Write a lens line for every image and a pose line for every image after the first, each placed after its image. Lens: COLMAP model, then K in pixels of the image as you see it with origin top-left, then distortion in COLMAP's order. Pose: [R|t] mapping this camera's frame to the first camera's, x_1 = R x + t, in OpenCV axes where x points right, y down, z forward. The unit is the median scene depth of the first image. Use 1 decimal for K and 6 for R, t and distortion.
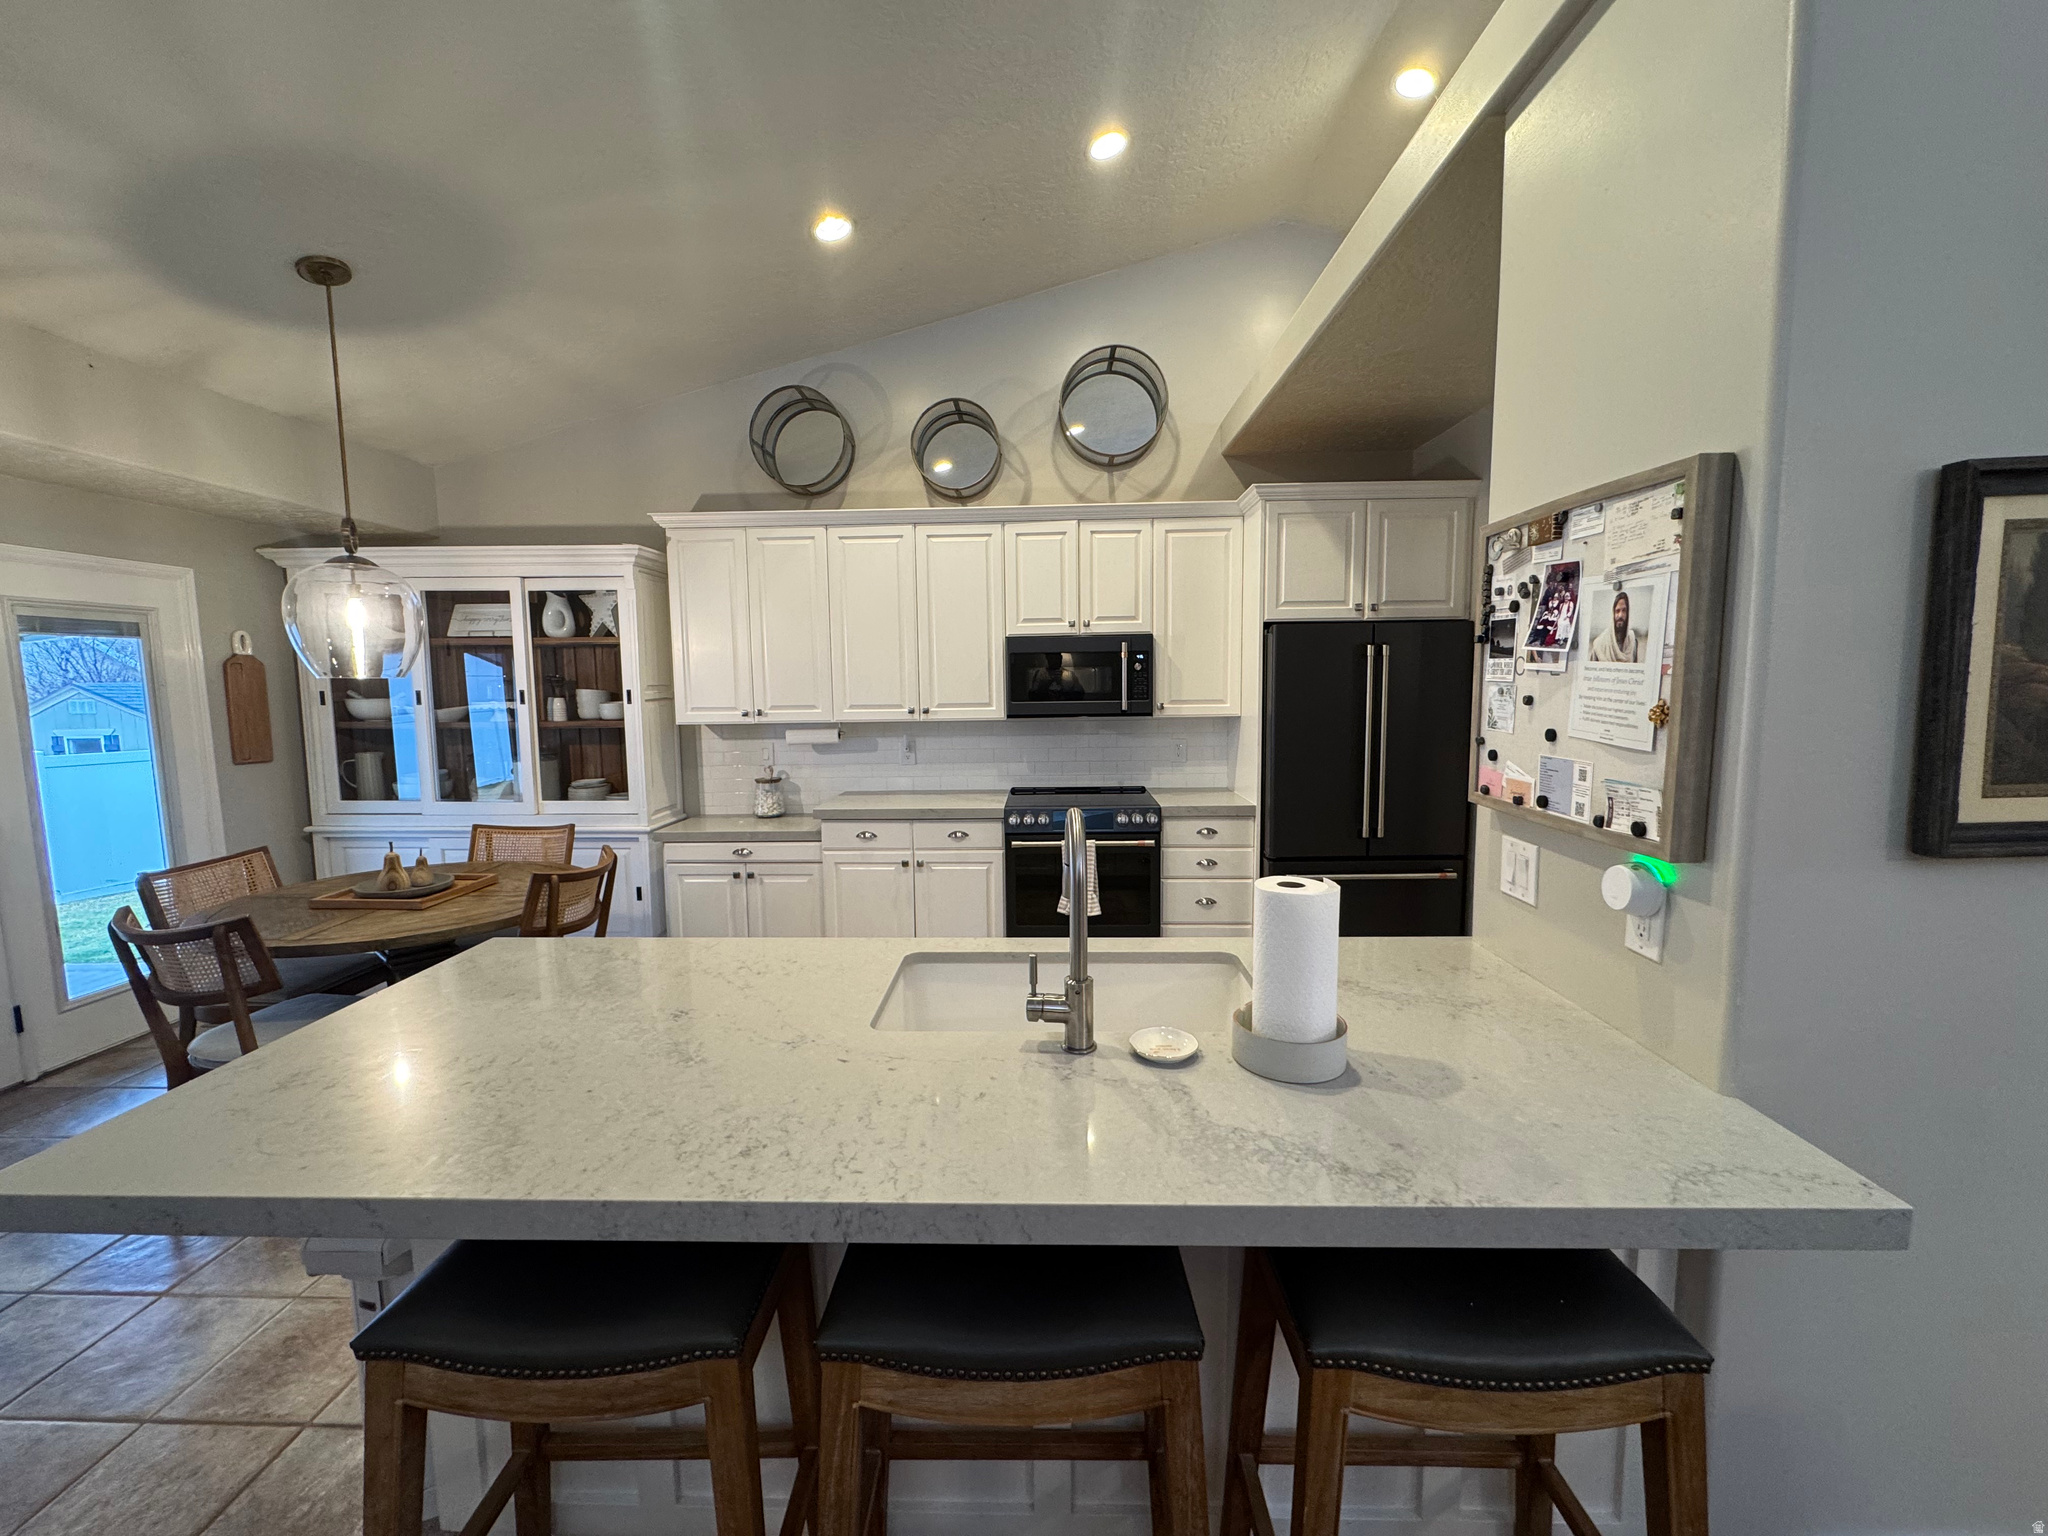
lens RADIAL K [[814.7, 0, 1024.1], [0, 814.7, 763.1], [0, 0, 1]] dist [-0.003509, 0.000798]
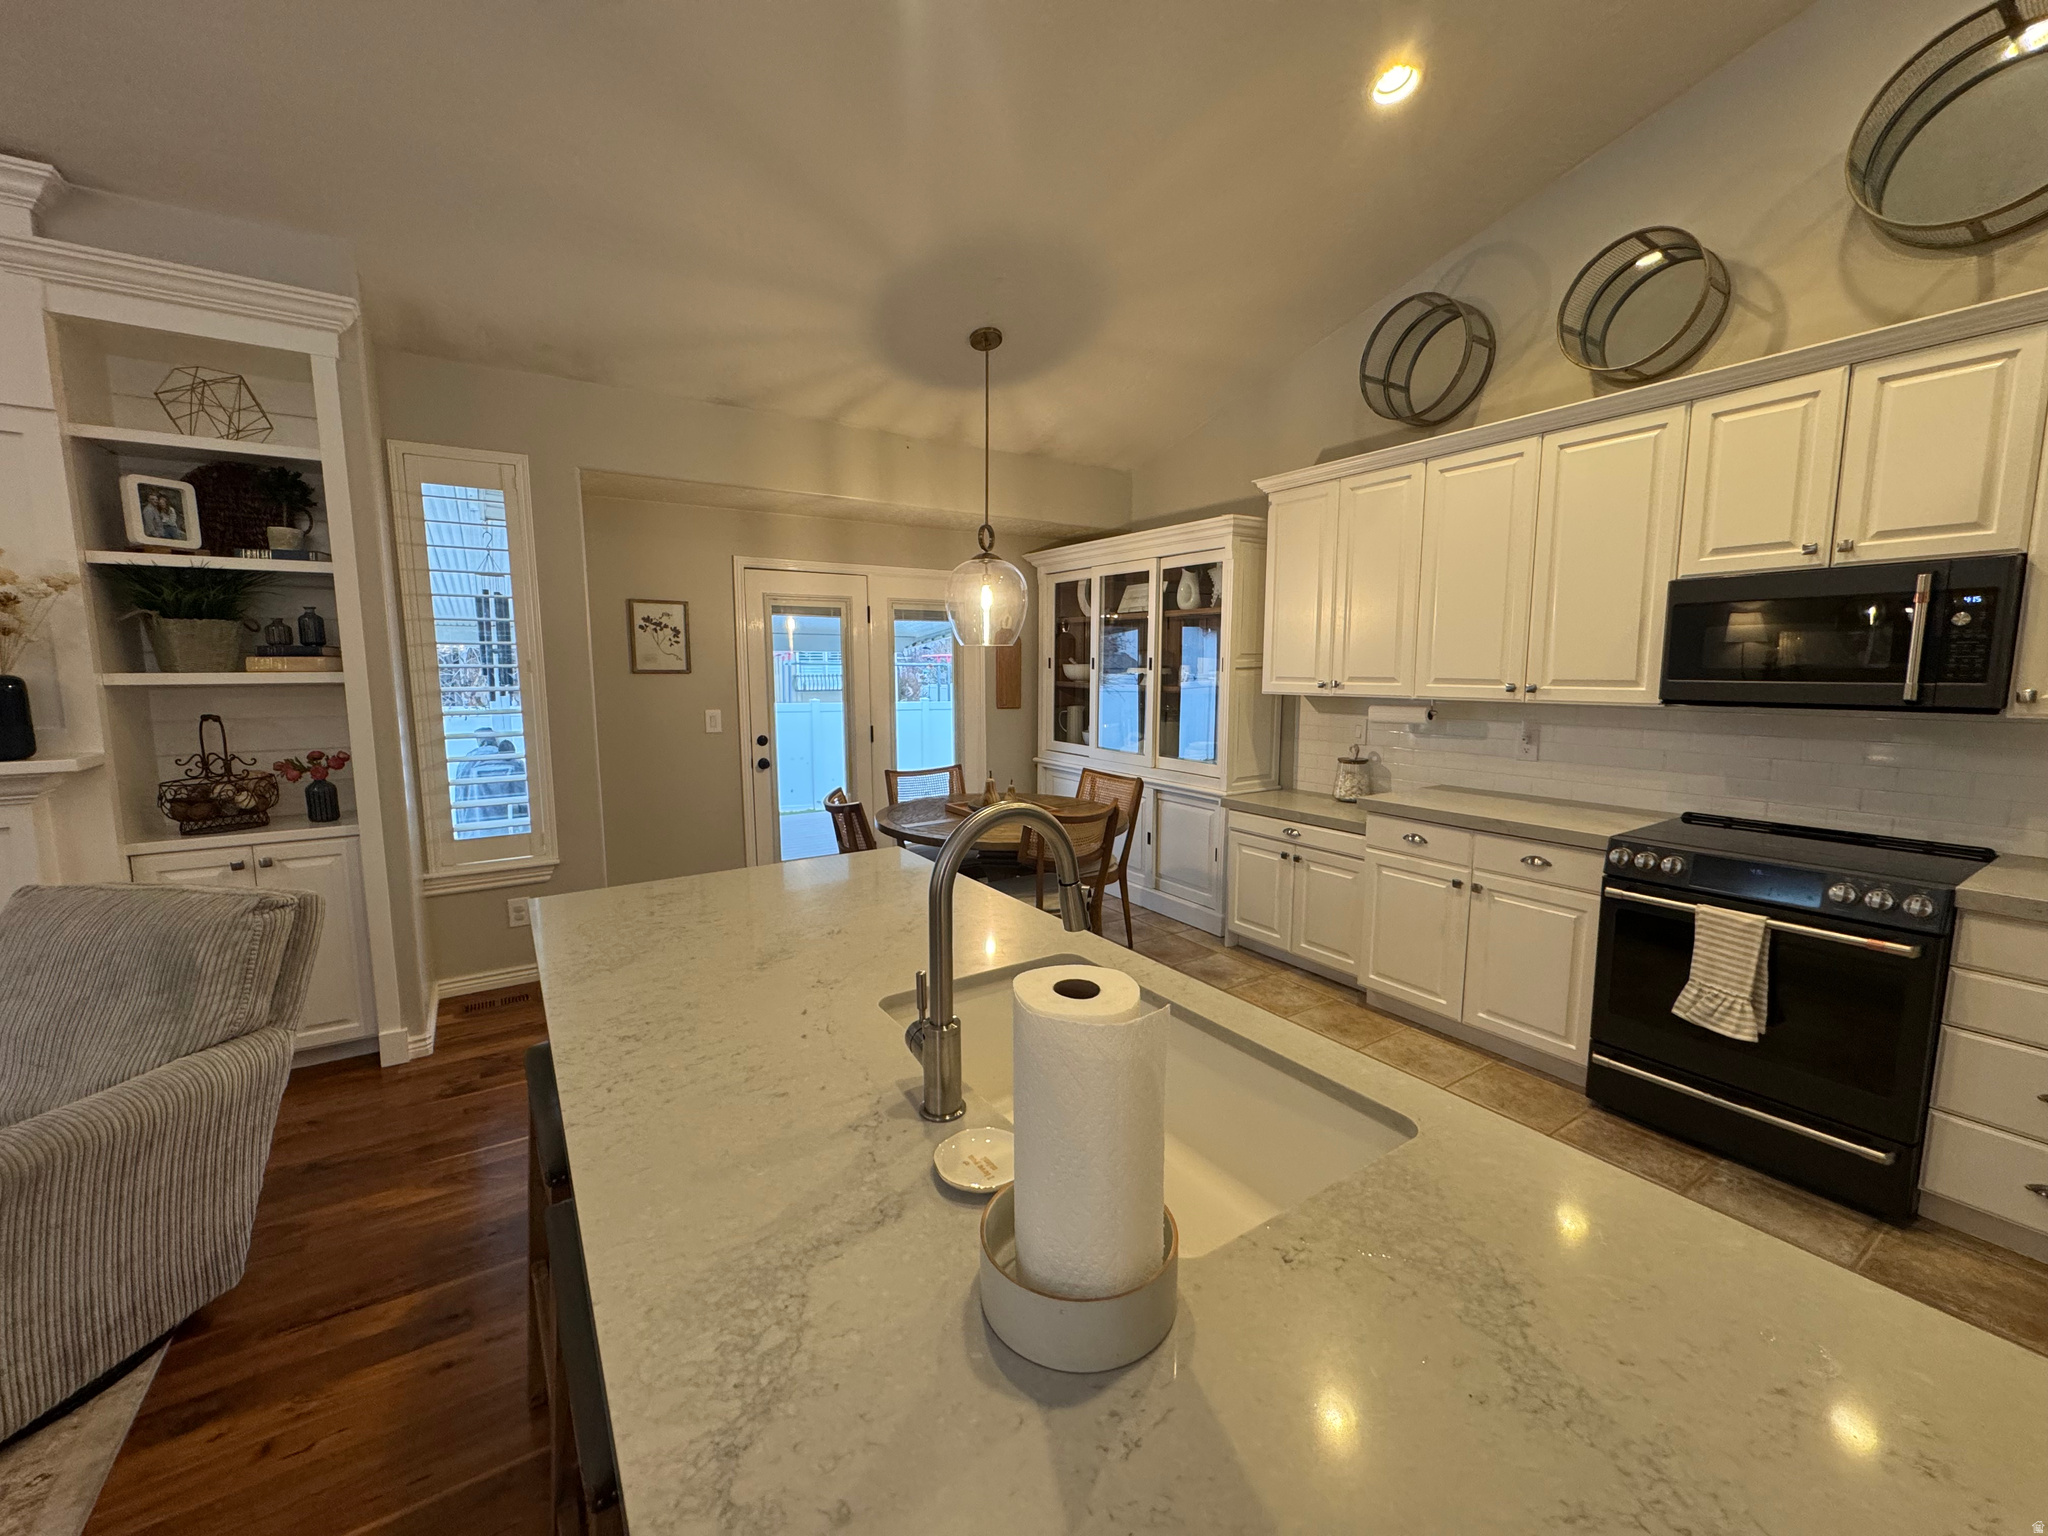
lens RADIAL K [[814.7, 0, 1022.9], [0, 814.7, 762.3], [0, 0, 1]] dist [-0.003509, 0.000798]
pose [[0.569183, 0.109241, -0.814921, 0.235171], [-0.086592, 0.993587, 0.072710, -0.012193], [0.817638, 0.029180, 0.574992, 0.208233]]
